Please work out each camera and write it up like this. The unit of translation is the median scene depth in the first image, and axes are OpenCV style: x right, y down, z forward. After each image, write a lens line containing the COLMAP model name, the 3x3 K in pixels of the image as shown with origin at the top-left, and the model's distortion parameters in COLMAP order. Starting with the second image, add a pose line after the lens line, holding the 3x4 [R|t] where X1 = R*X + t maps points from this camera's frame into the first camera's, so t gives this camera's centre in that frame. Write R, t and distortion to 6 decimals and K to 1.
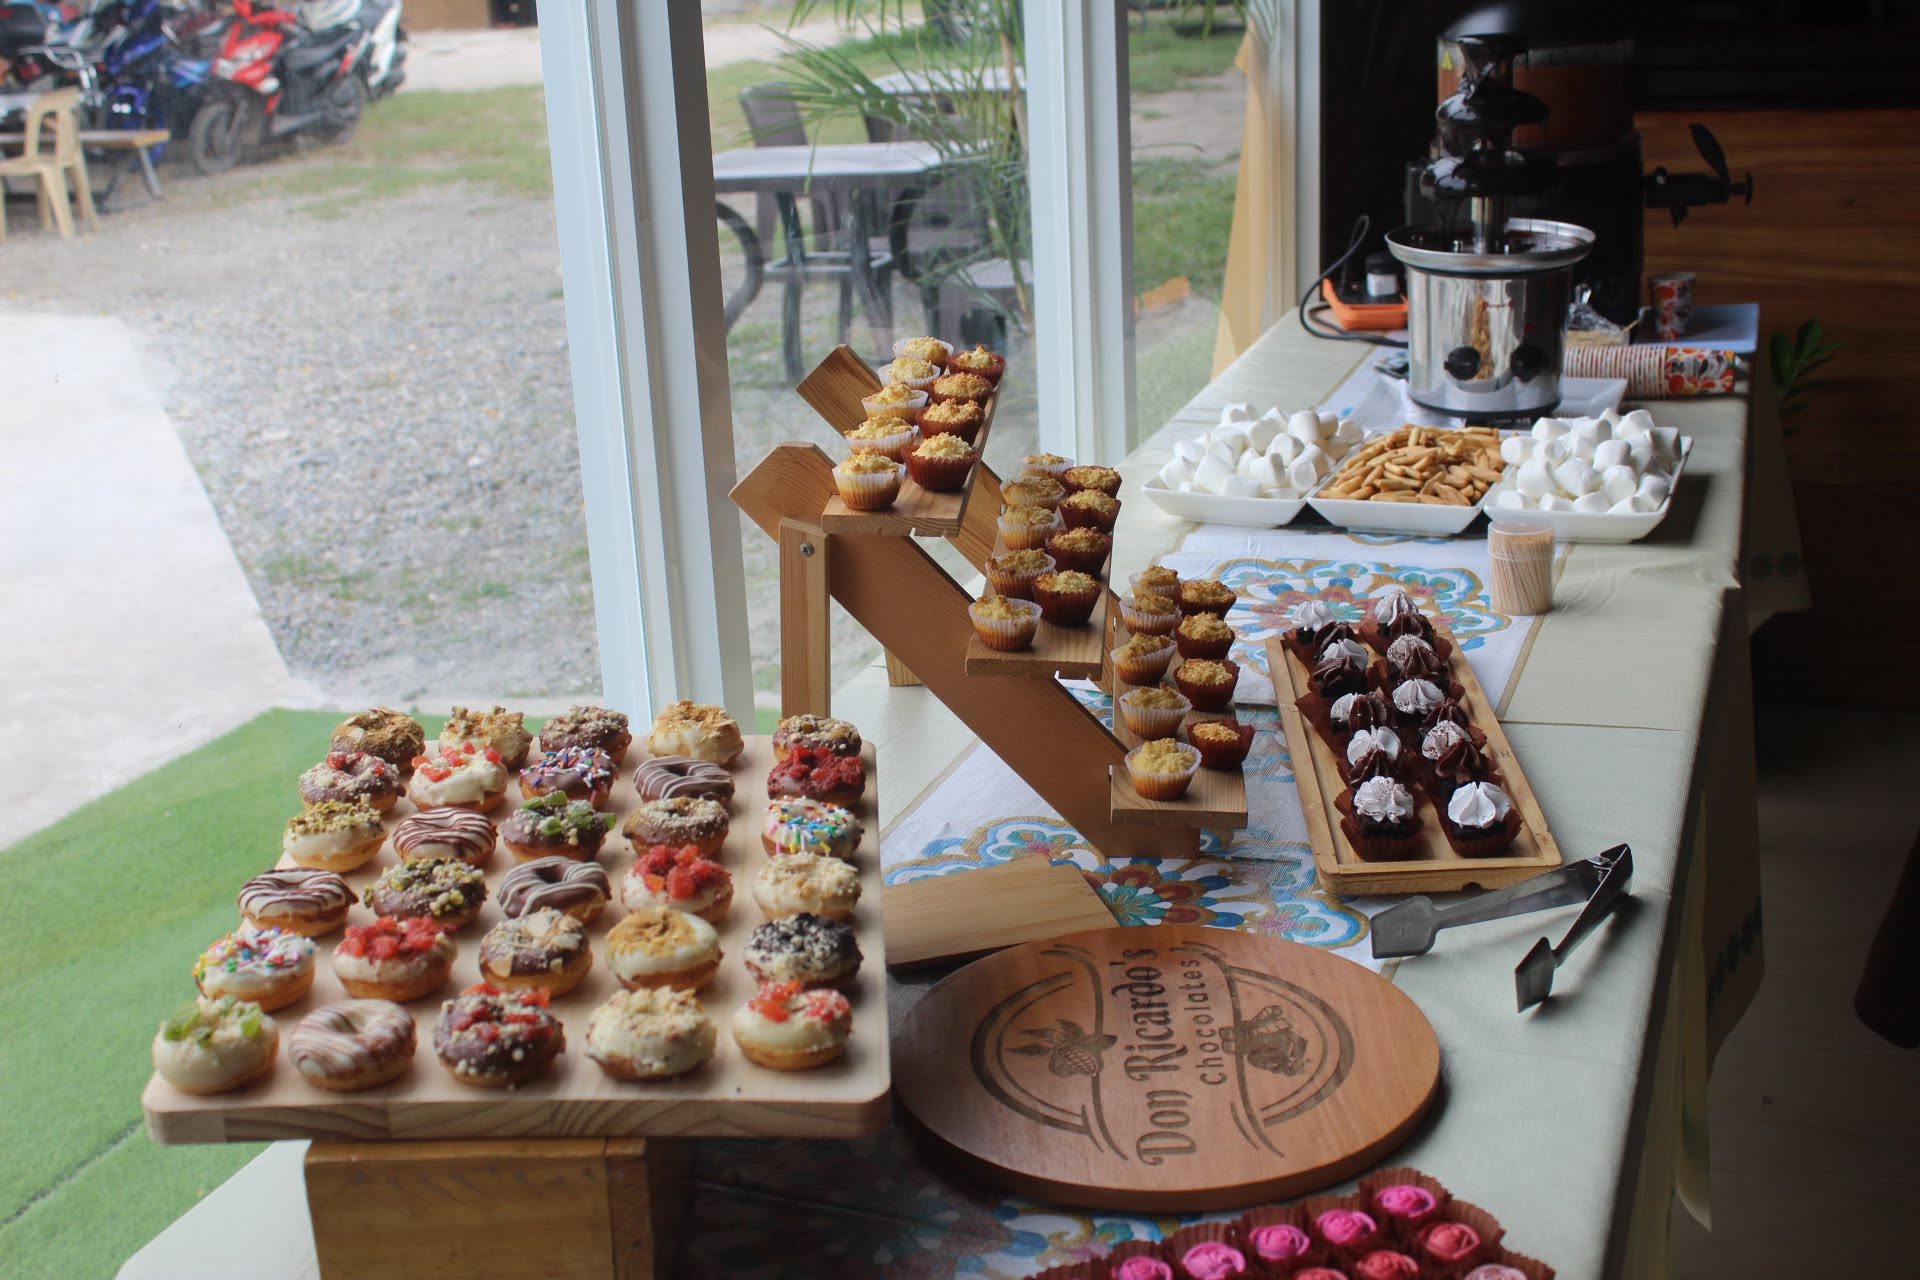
lens RADIAL K [[2172.7, 0, 960.0], [0, 2172.7, 640.0], [0, 0, 1]] dist [-0.006117, -0.010517]
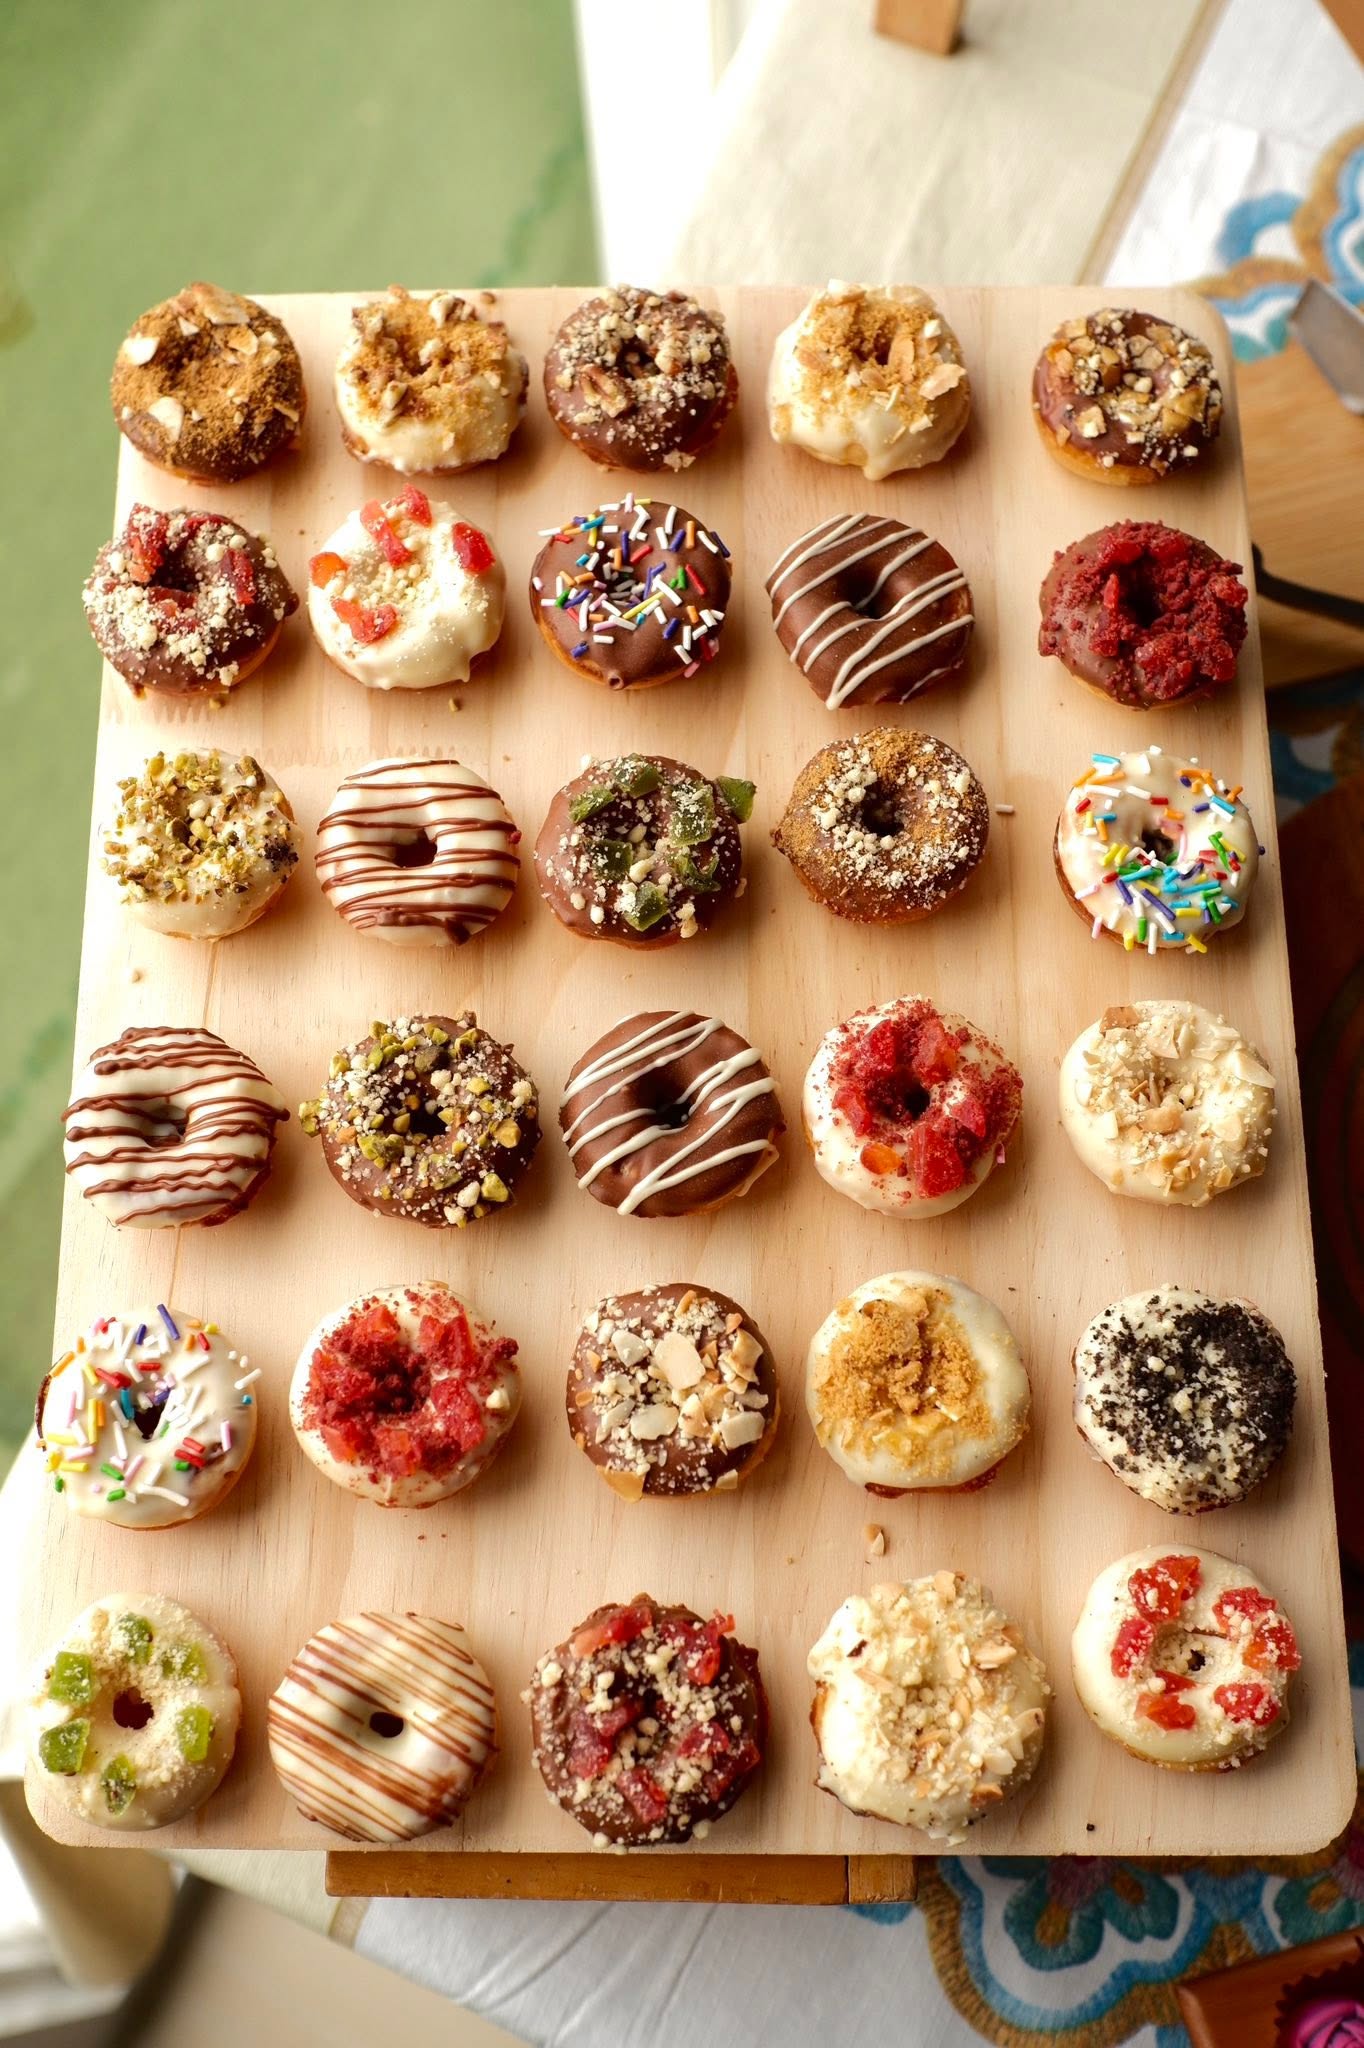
lens RADIAL K [[2317.5, 0, 682.0], [0, 2317.5, 1024.0], [0, 0, 1]] dist [-0.006117, -0.010517]
pose [[0.998904, 0.044377, -0.014902, -0.149627], [-0.013937, 0.585835, 0.810311, -0.281691], [0.044689, -0.809215, 0.585811, 0.590276]]
